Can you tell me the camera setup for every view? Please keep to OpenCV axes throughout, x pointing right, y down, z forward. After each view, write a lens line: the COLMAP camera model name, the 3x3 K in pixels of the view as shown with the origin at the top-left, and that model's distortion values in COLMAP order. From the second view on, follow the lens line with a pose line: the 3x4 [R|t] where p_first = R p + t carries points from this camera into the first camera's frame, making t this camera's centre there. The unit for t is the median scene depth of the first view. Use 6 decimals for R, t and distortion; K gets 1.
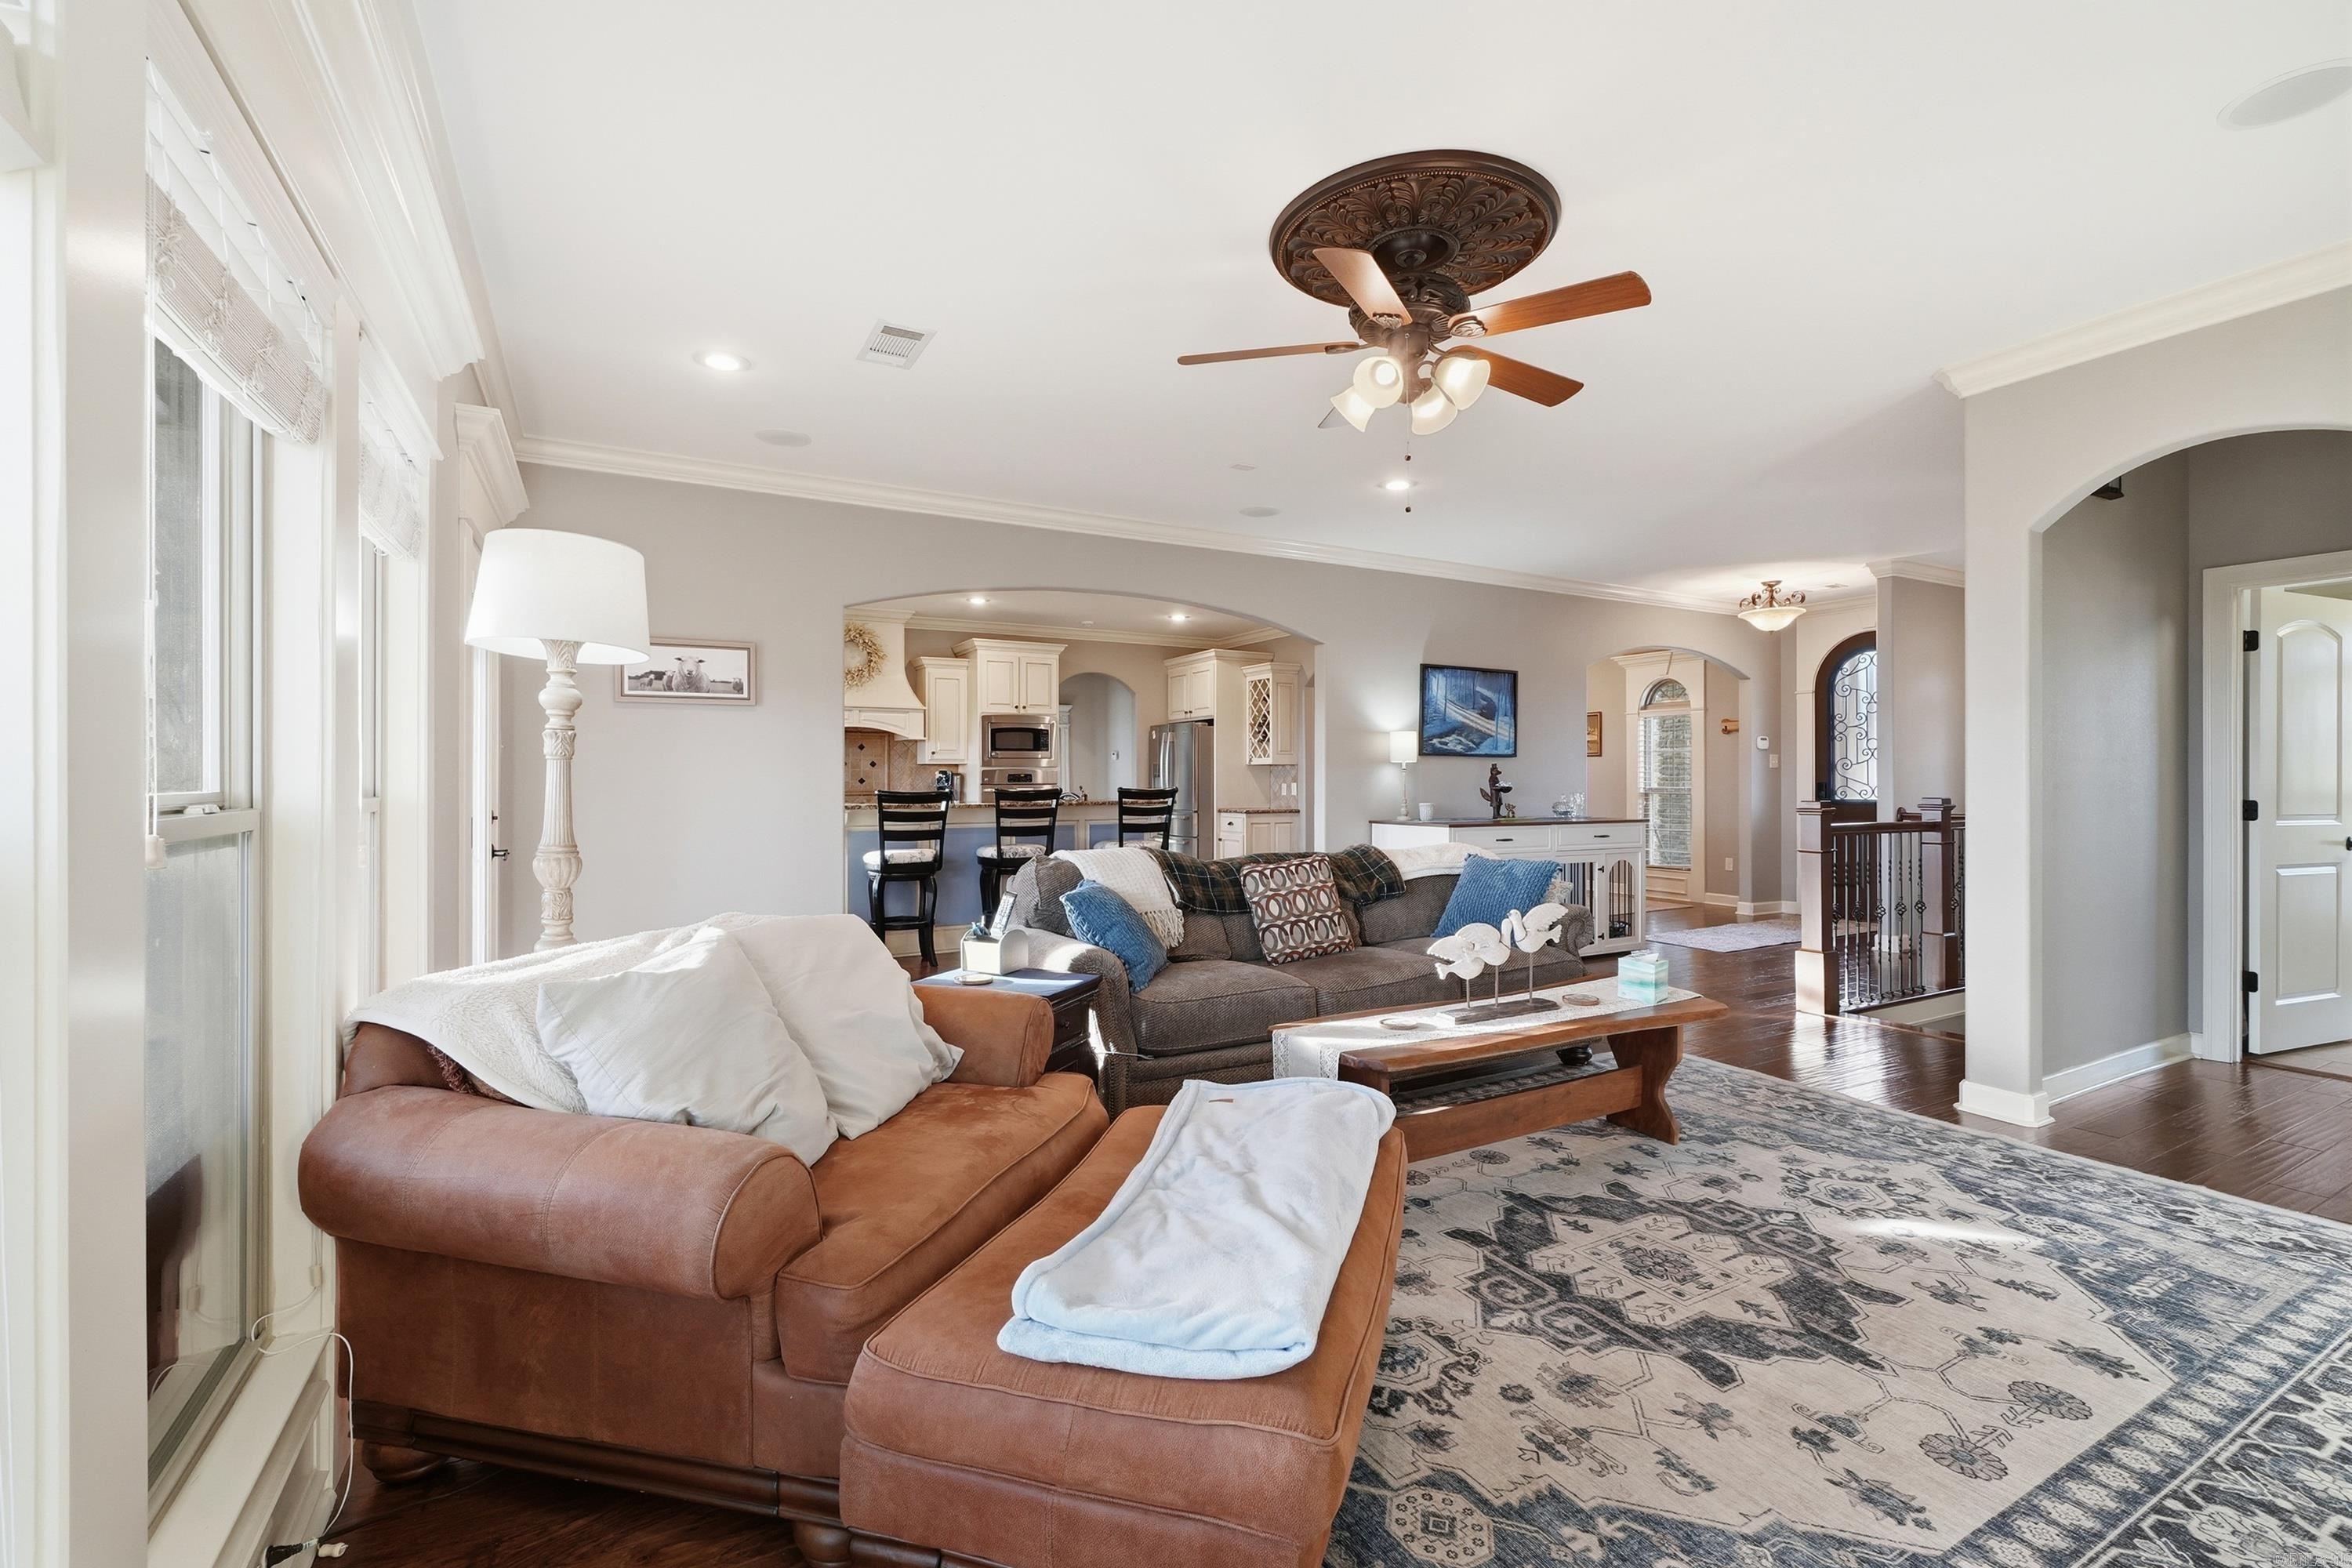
lens RADIAL K [[1017.3, 0, 1176.0], [0, 1017.3, 784.0], [0, 0, 1]] dist [0.000058, 0.001219]
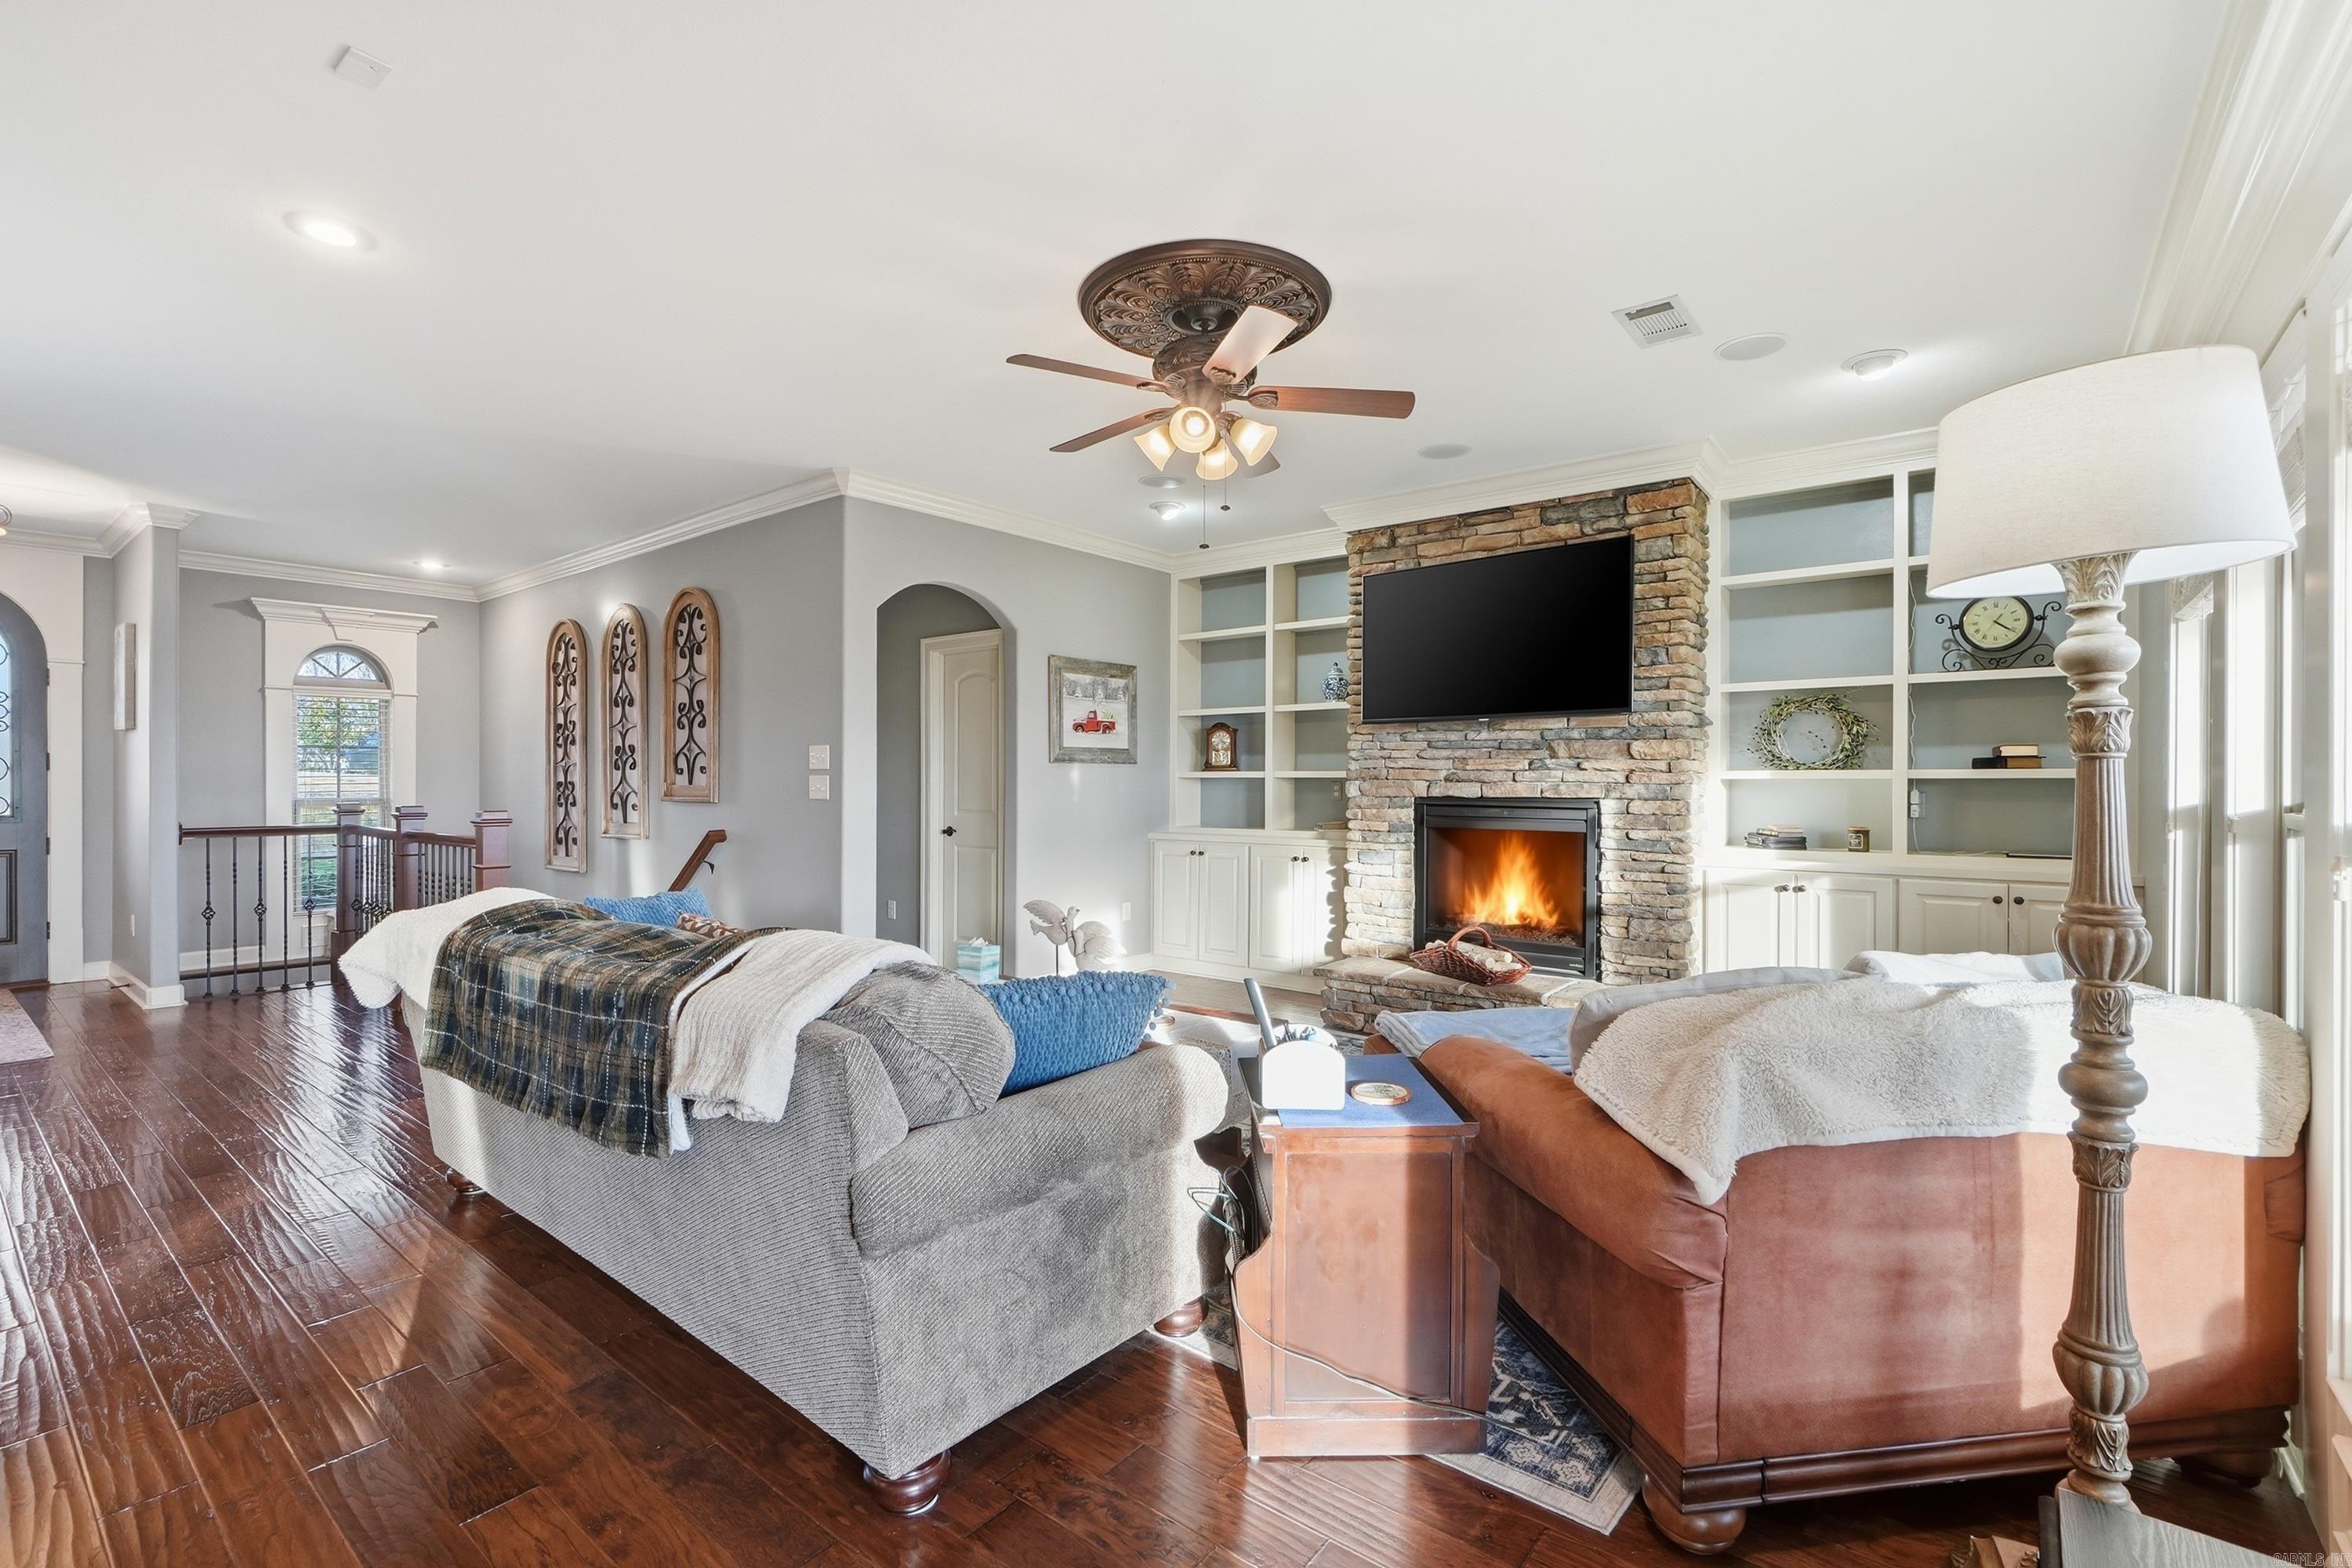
lens RADIAL K [[1041.8, 0, 1176.0], [0, 1041.8, 784.0], [0, 0, 1]] dist [-0.001607, -0.000006]
pose [[-0.381131, -0.001032, 0.924521, -0.806298], [0.005409, 0.999980, 0.003347, -0.009609], [-0.924505, 0.006276, -0.381117, 1.403583]]
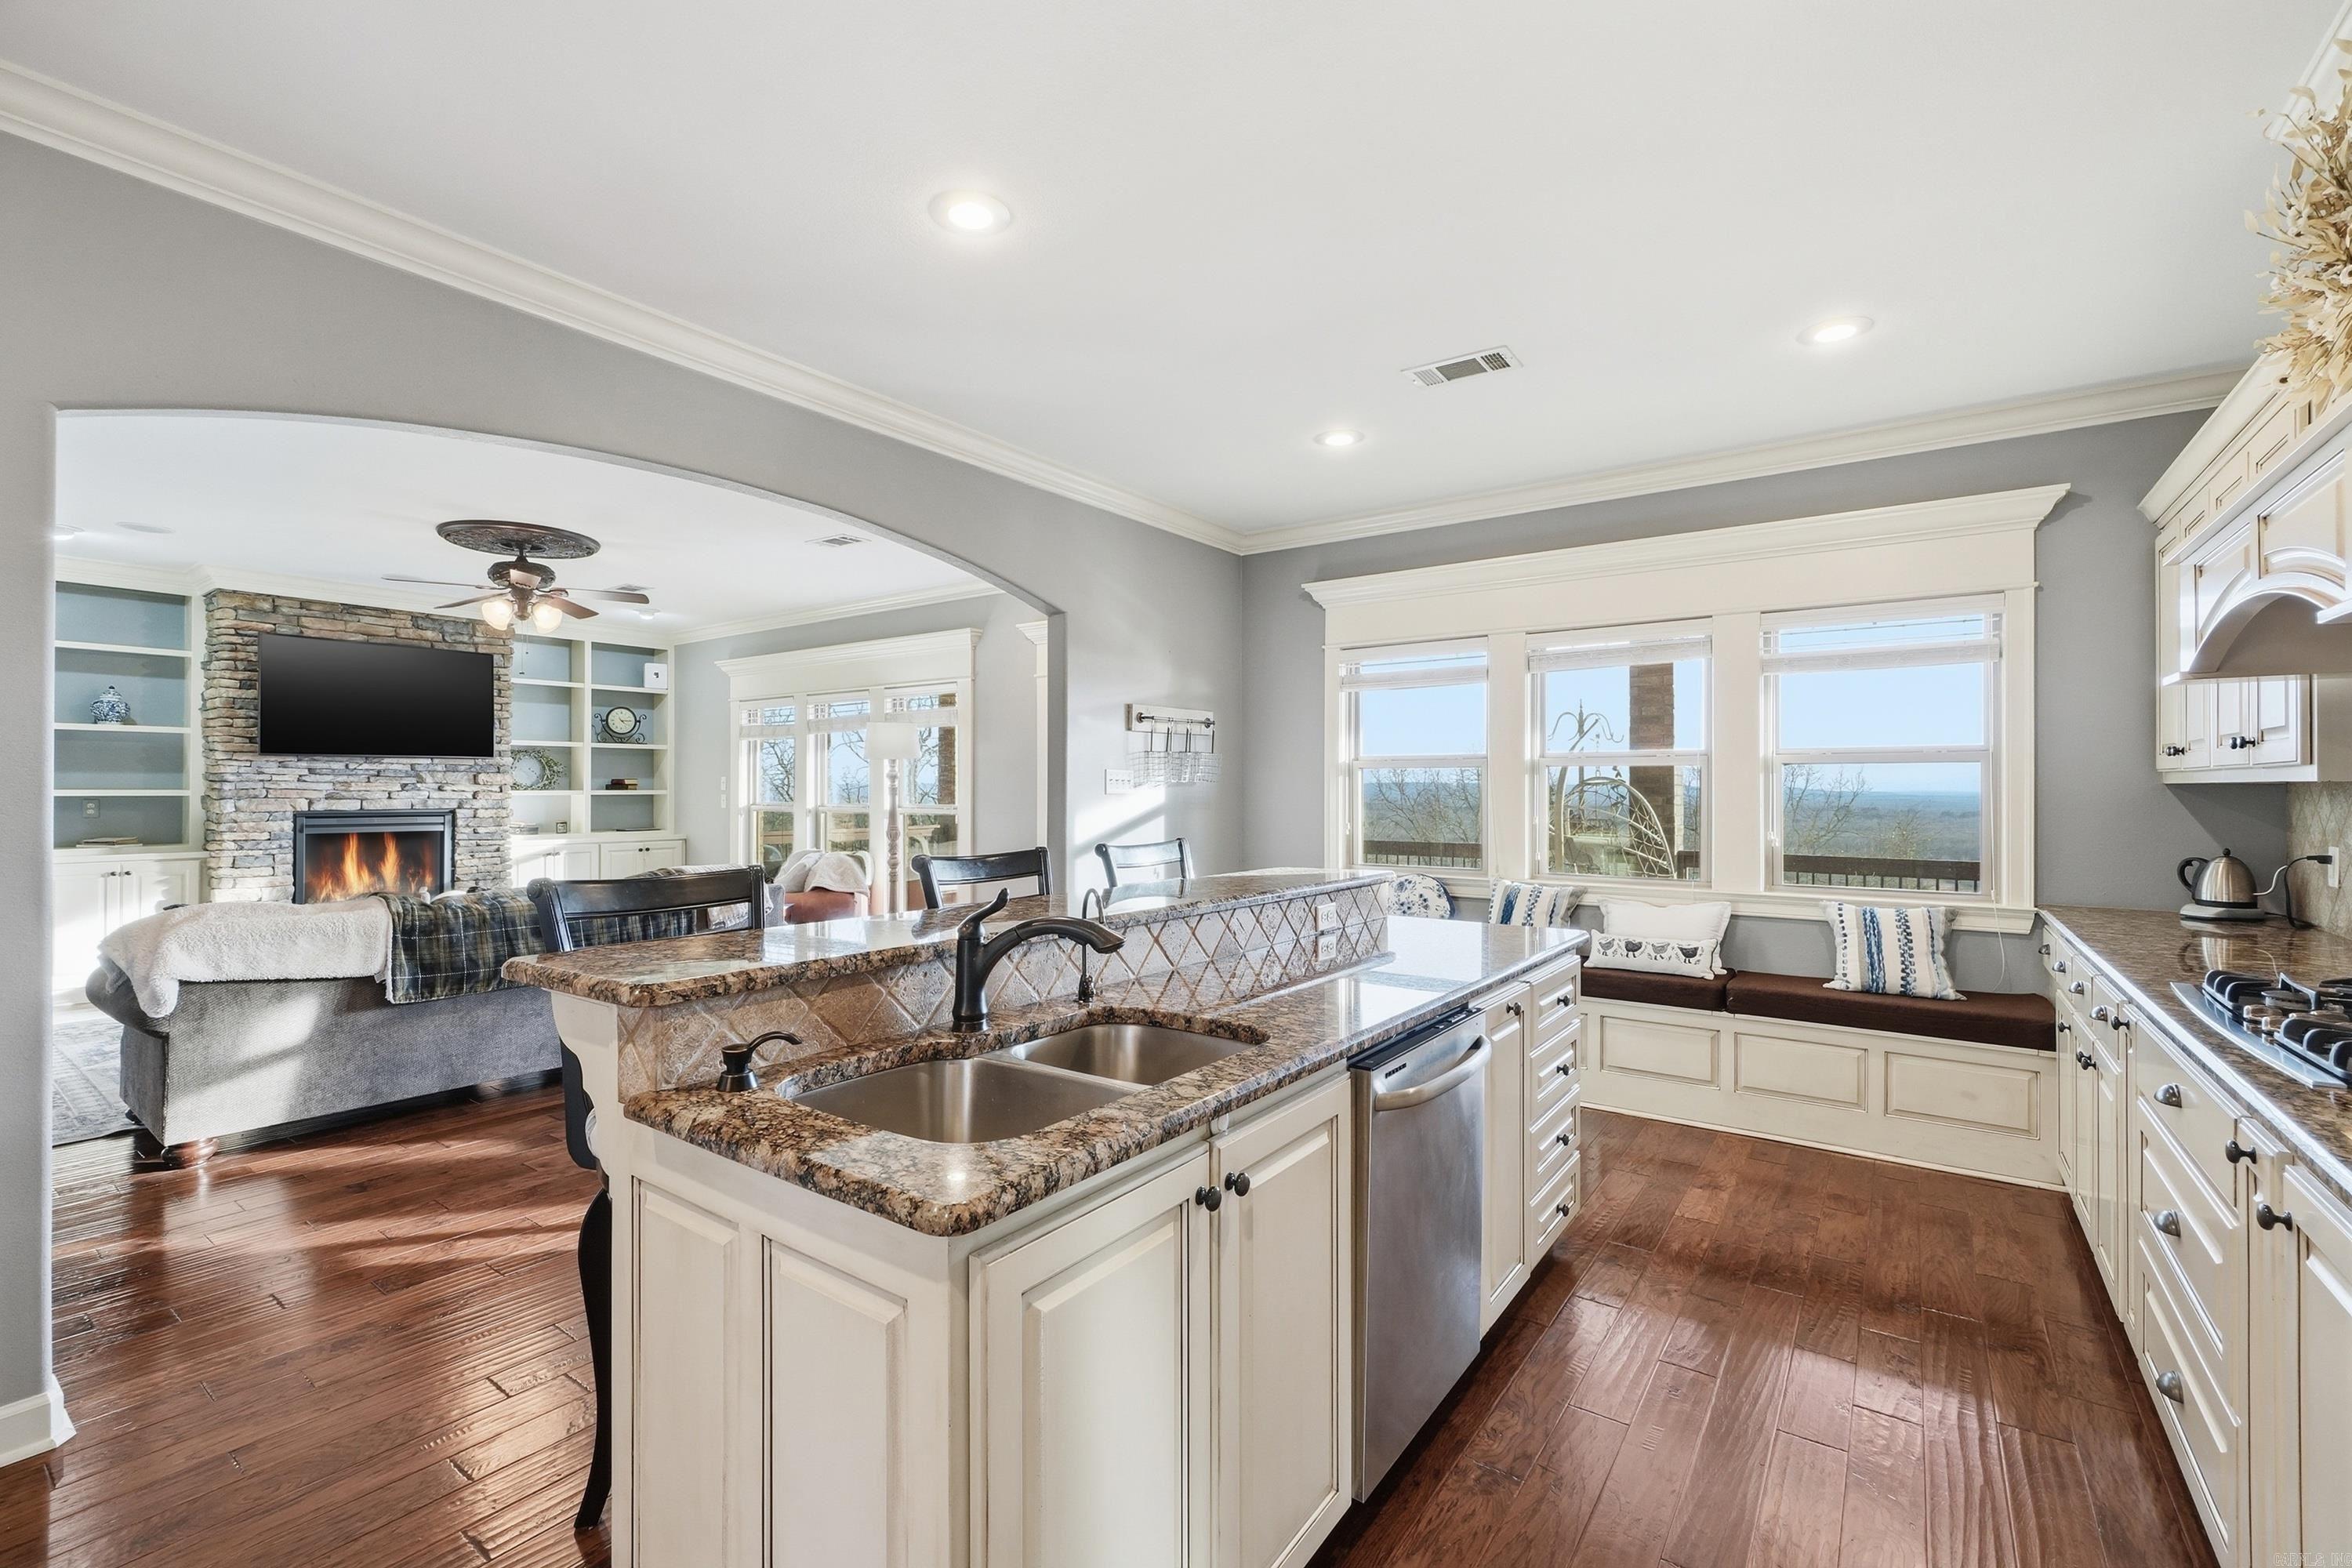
lens RADIAL K [[1019.6, 0, 1184.9], [0, 1019.6, 774.7], [0, 0, 1]] dist [-0.004574, 0.000023]
pose [[-0.903824, -0.004787, -0.427878, -0.096161], [-0.003227, 0.999985, -0.004371, -0.059122], [0.427892, -0.002570, -0.903826, 3.285531]]
